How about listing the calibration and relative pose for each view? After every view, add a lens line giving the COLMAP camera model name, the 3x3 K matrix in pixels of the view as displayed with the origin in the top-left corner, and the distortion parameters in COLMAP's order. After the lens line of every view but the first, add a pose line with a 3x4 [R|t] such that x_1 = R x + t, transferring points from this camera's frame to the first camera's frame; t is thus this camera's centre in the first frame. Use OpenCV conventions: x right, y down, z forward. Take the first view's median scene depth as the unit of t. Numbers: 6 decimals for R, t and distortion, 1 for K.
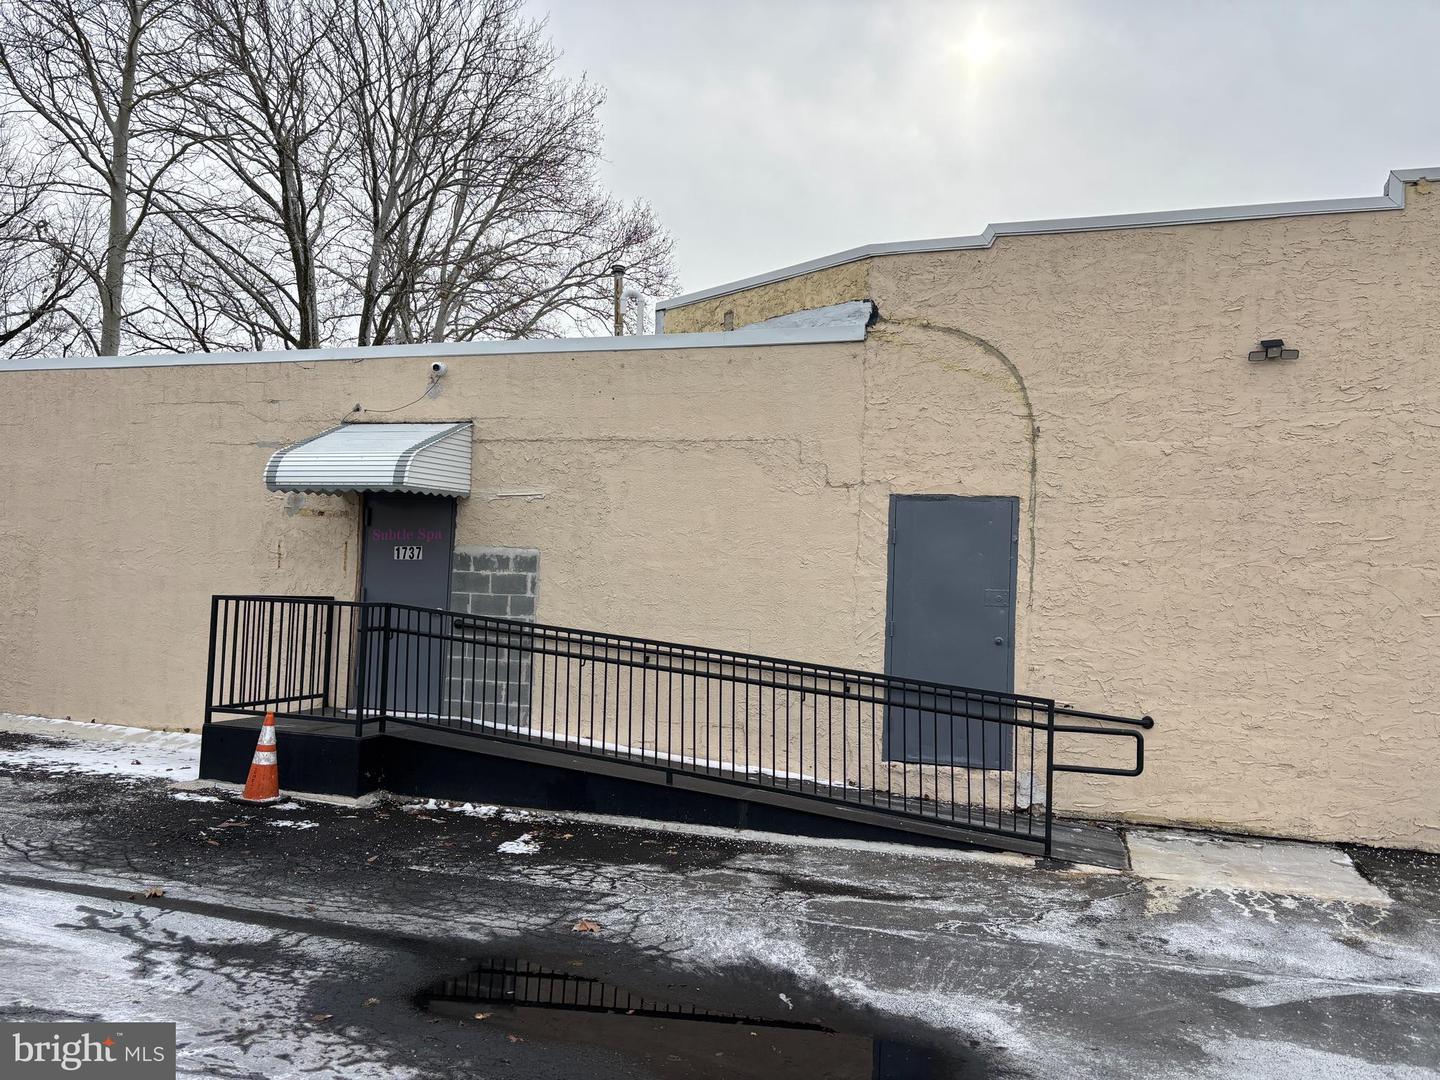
lens RADIAL K [[1070.8, 0, 712.5], [0, 1070.8, 544.7], [0, 0, 1]] dist [0.047328, -0.064450]
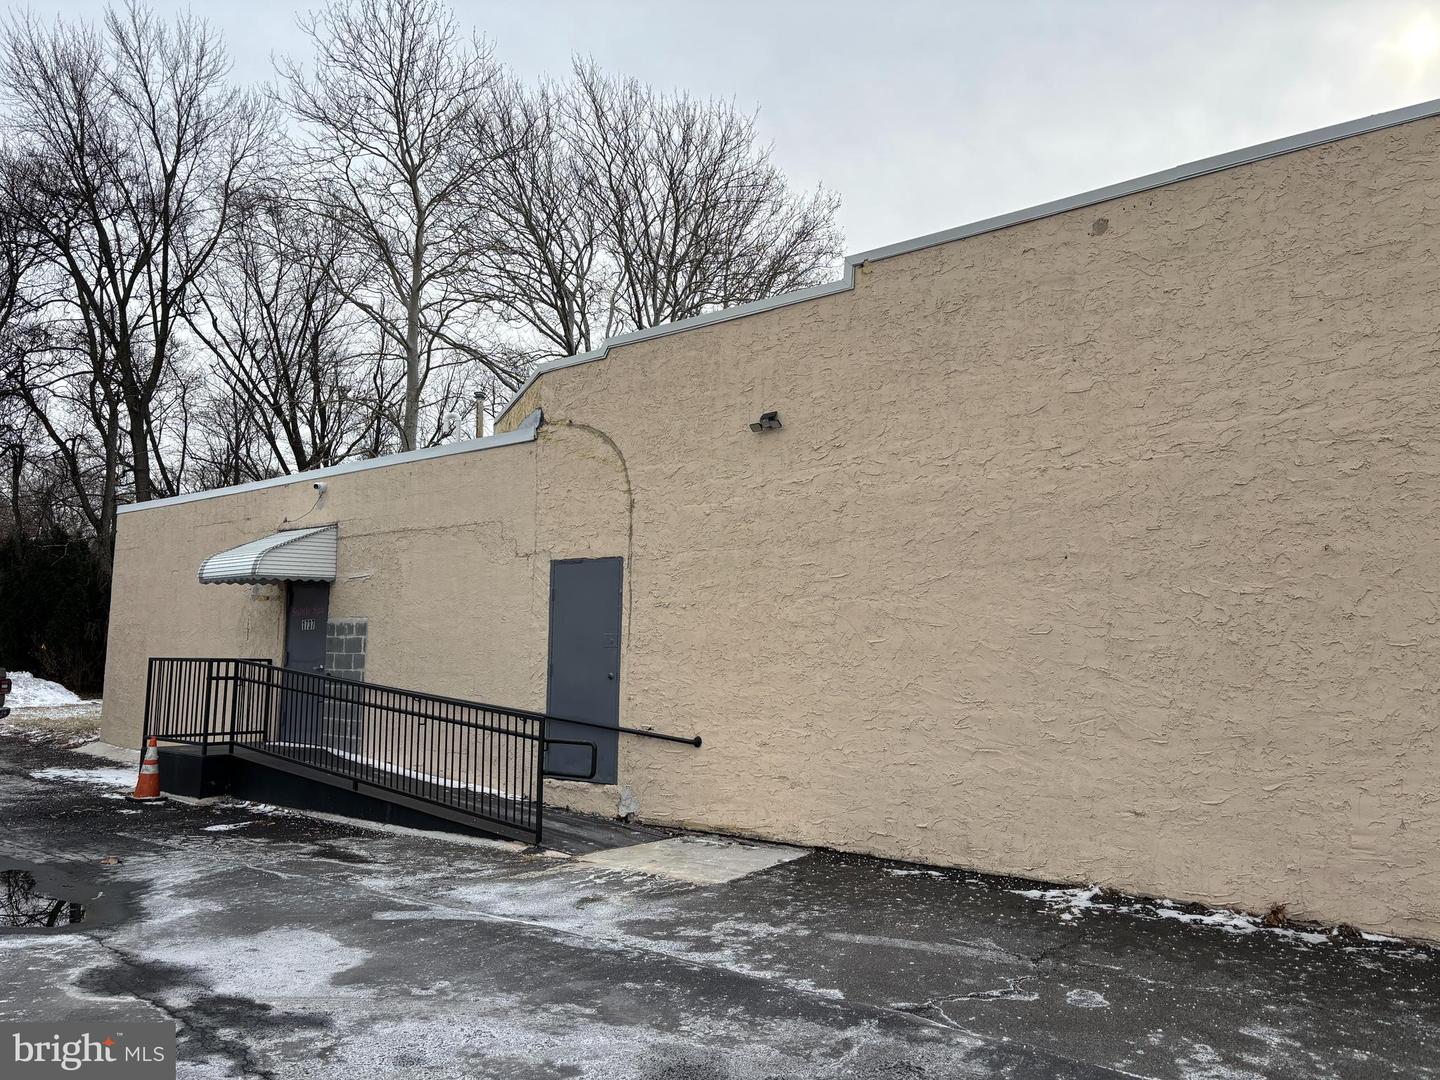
lens RADIAL K [[1070.8, 0, 716.1], [0, 1070.8, 539.1], [0, 0, 1]] dist [0.047328, -0.064450]
pose [[0.936044, -0.063304, -0.346142, 0.825146], [0.033426, 0.995233, -0.091622, 0.051567], [0.350292, 0.074192, 0.933698, -0.099944]]
